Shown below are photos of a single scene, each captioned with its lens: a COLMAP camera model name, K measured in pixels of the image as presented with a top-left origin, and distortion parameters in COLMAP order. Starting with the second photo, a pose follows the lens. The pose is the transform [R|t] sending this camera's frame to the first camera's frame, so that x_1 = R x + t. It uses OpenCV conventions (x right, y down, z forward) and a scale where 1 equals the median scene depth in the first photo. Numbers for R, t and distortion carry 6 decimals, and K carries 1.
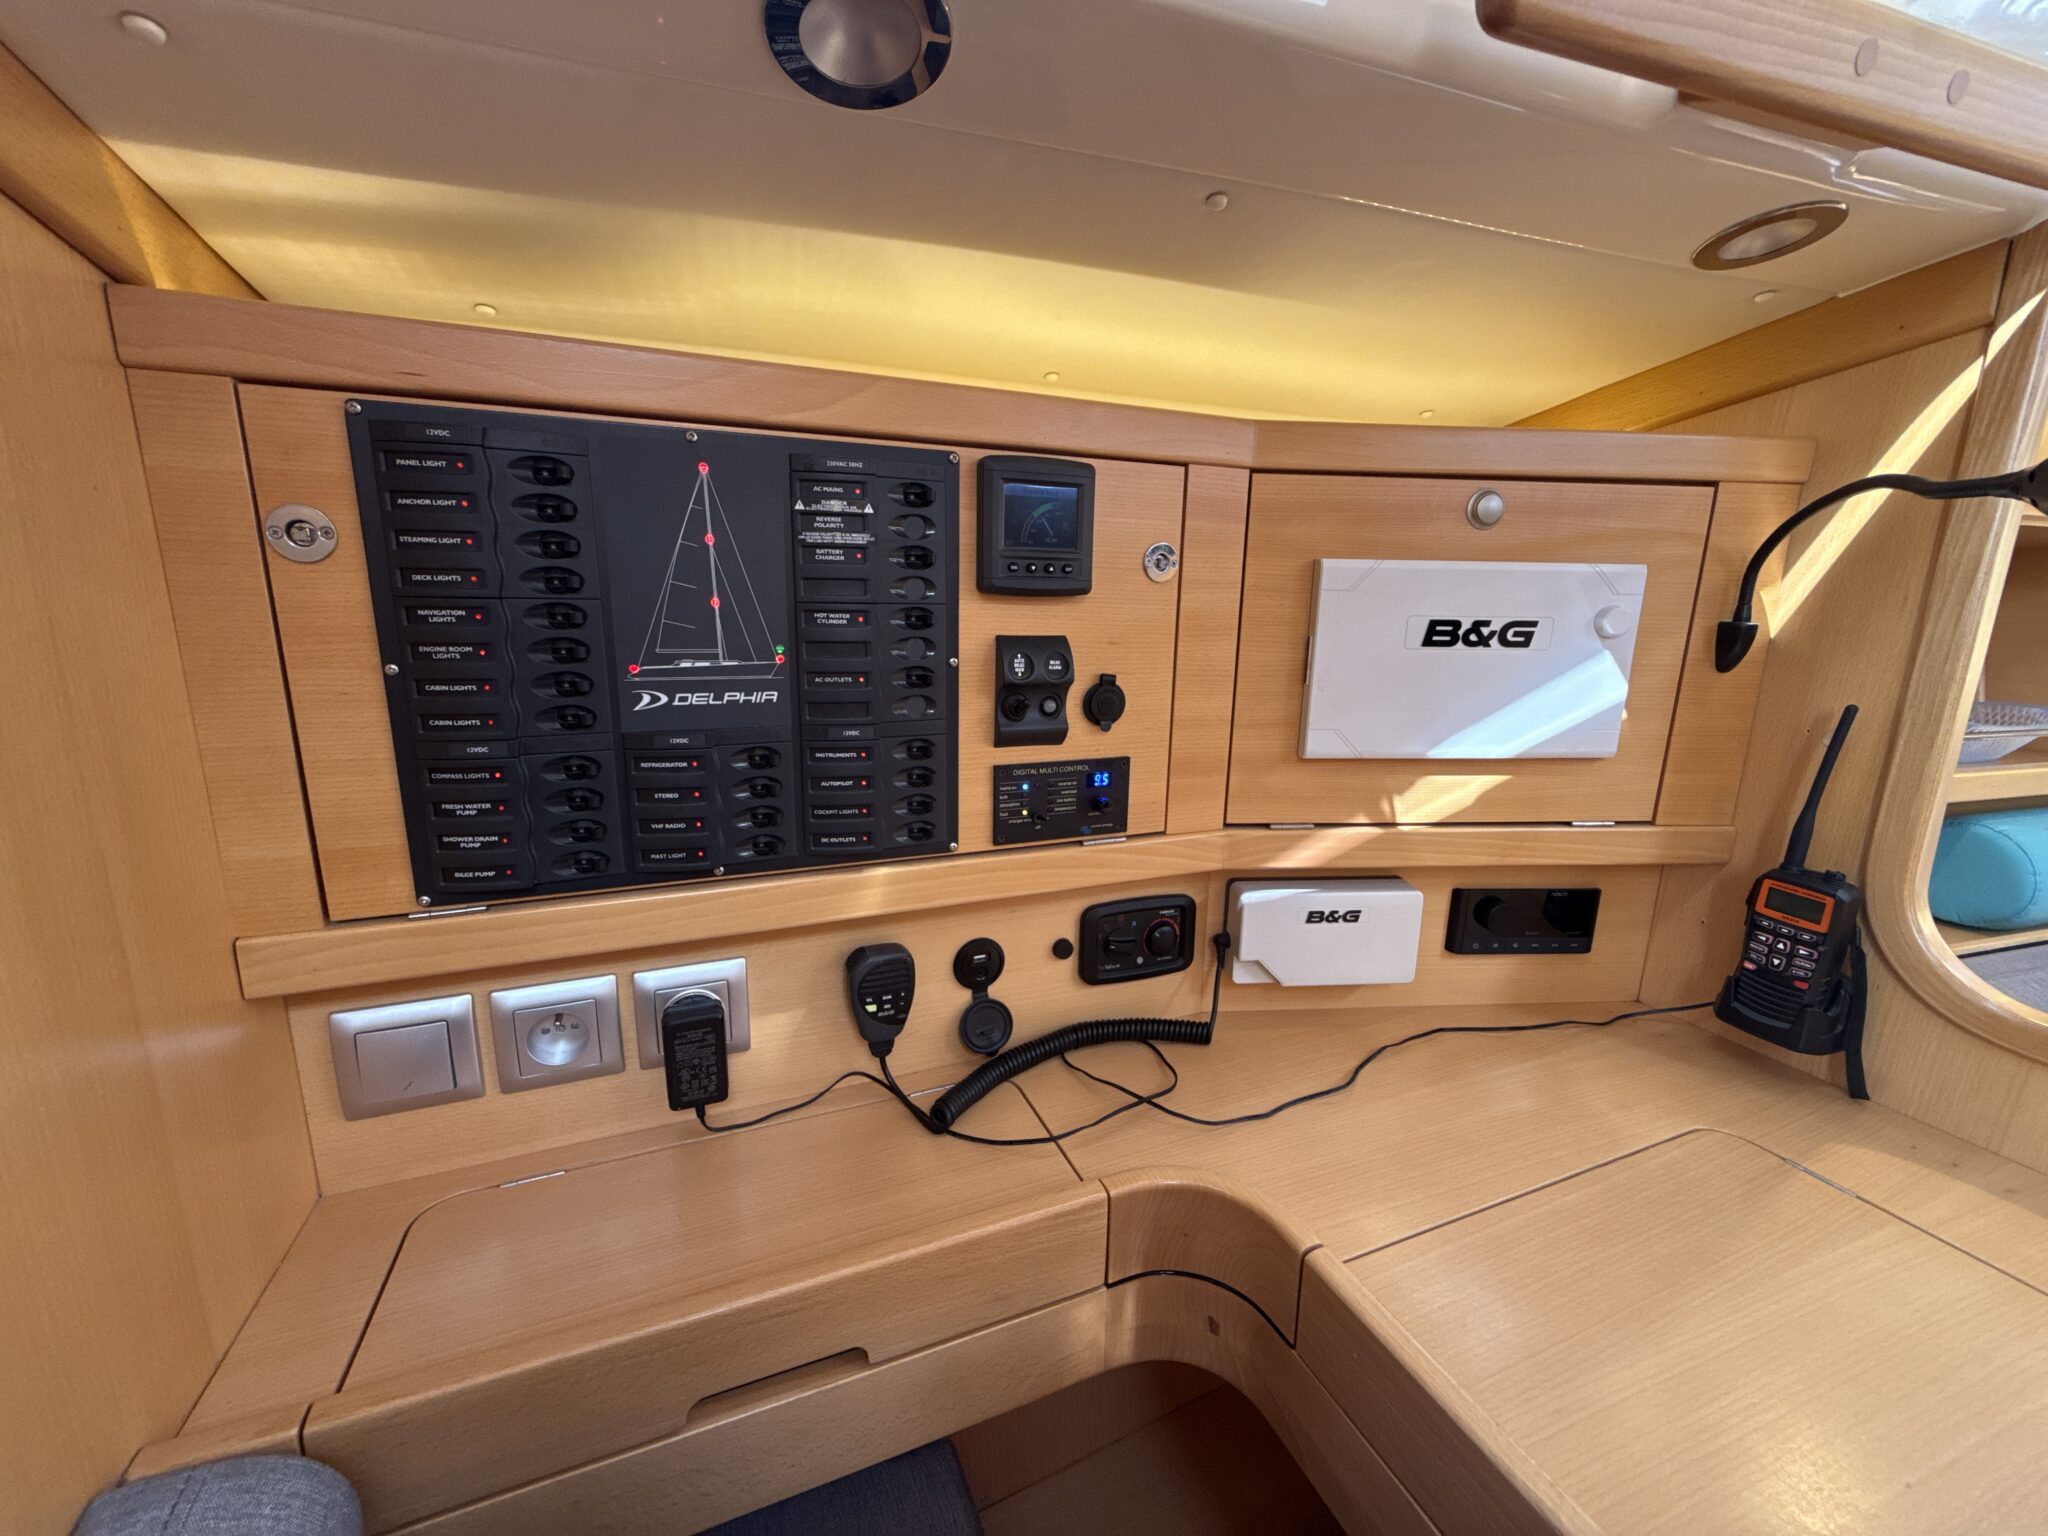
lens RADIAL K [[813.3, 0, 1023.0], [0, 813.3, 767.5], [0, 0, 1]] dist [0.000161, -0.000034]
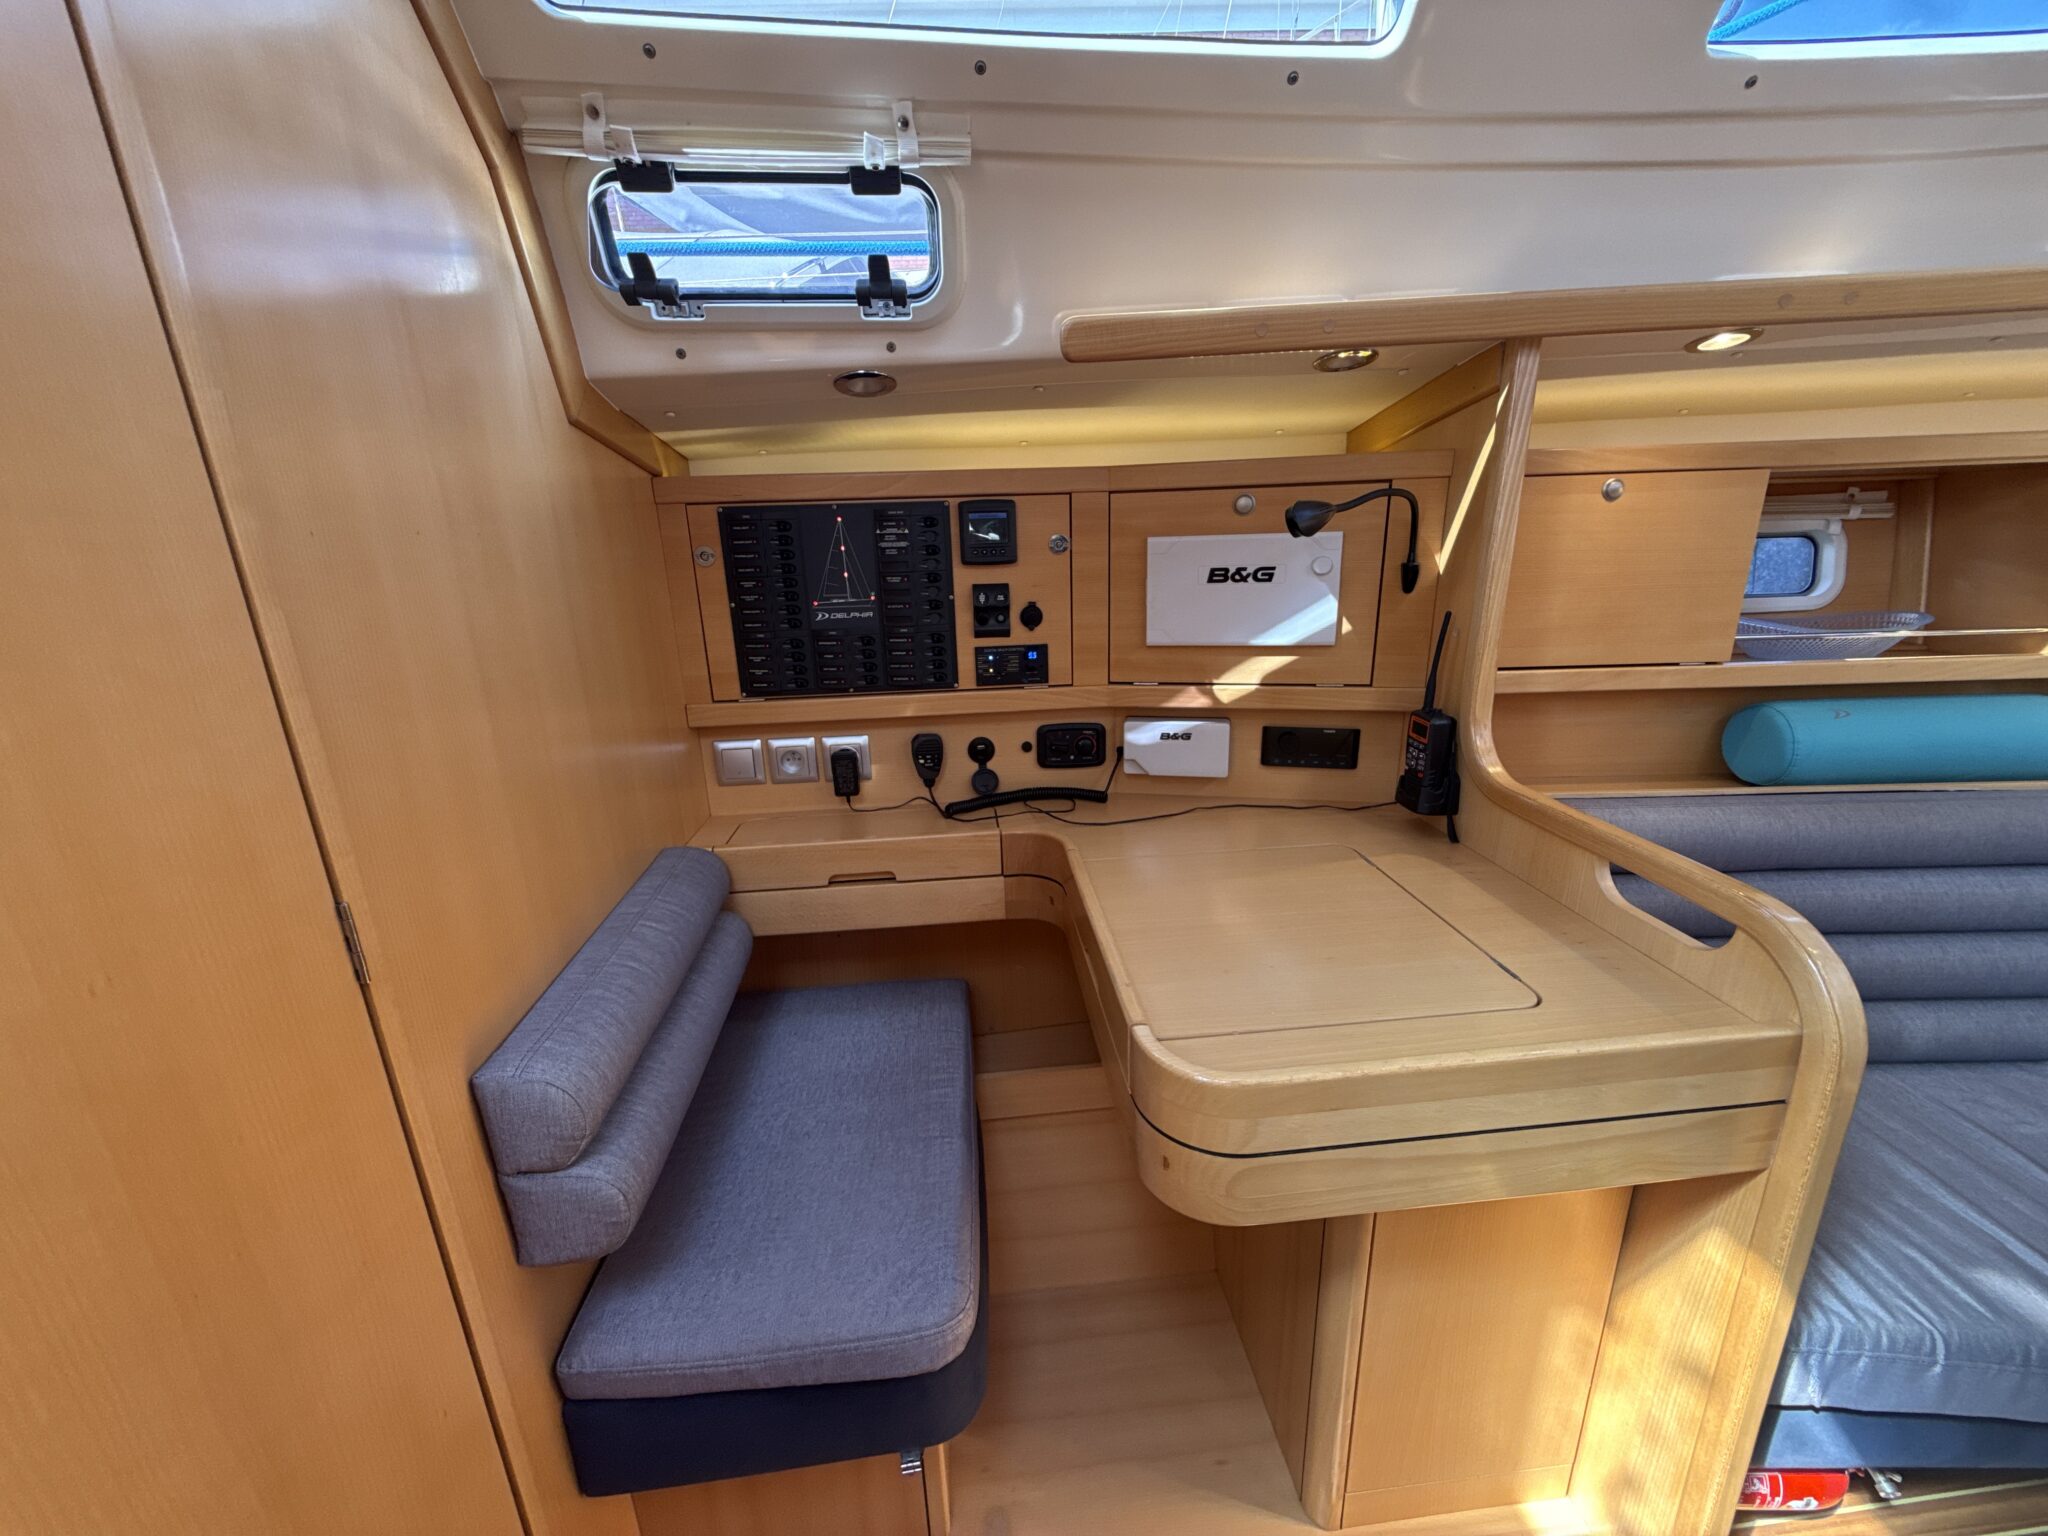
lens RADIAL K [[813.3, 0, 1023.0], [0, 813.3, 767.5], [0, 0, 1]] dist [0.000161, -0.000034]
pose [[0.954739, 0.039878, -0.294760, 0.697718], [-0.016224, 0.996478, 0.082265, 0.129829], [0.297003, -0.073759, 0.952024, -0.960558]]
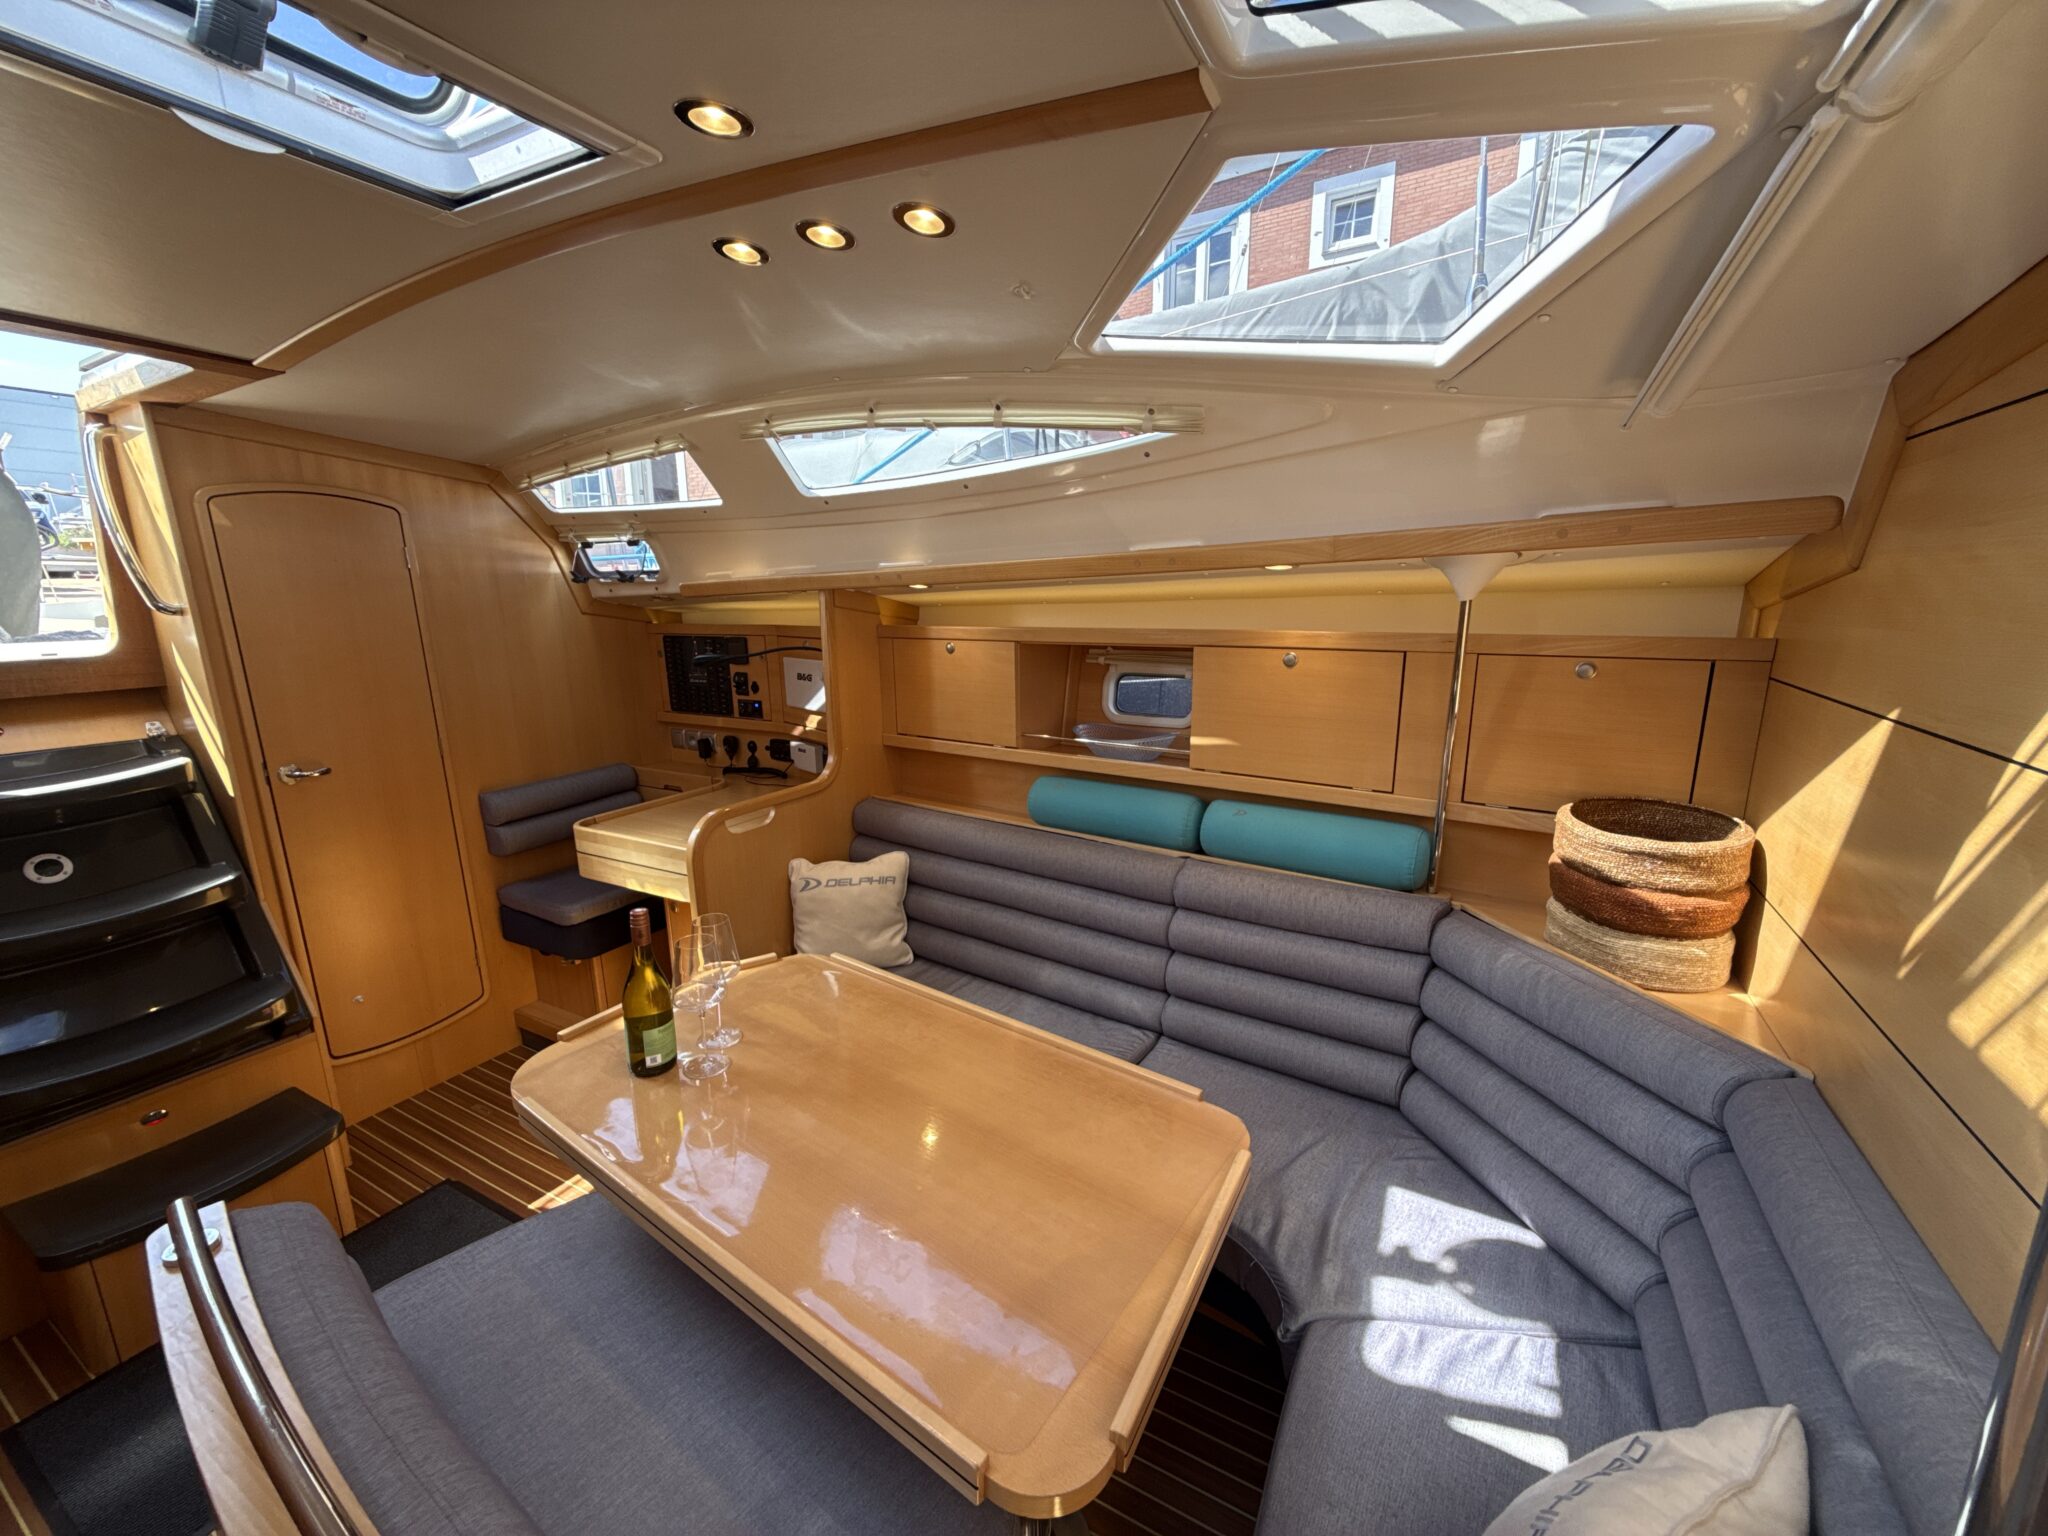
lens RADIAL K [[813.3, 0, 1023.0], [0, 813.3, 767.5], [0, 0, 1]] dist [0.000161, -0.000034]
pose [[0.625830, 0.141849, -0.766953, 4.610091], [-0.136991, 0.988028, 0.070954, -0.169032], [0.767835, 0.060660, 0.637769, -0.712676]]
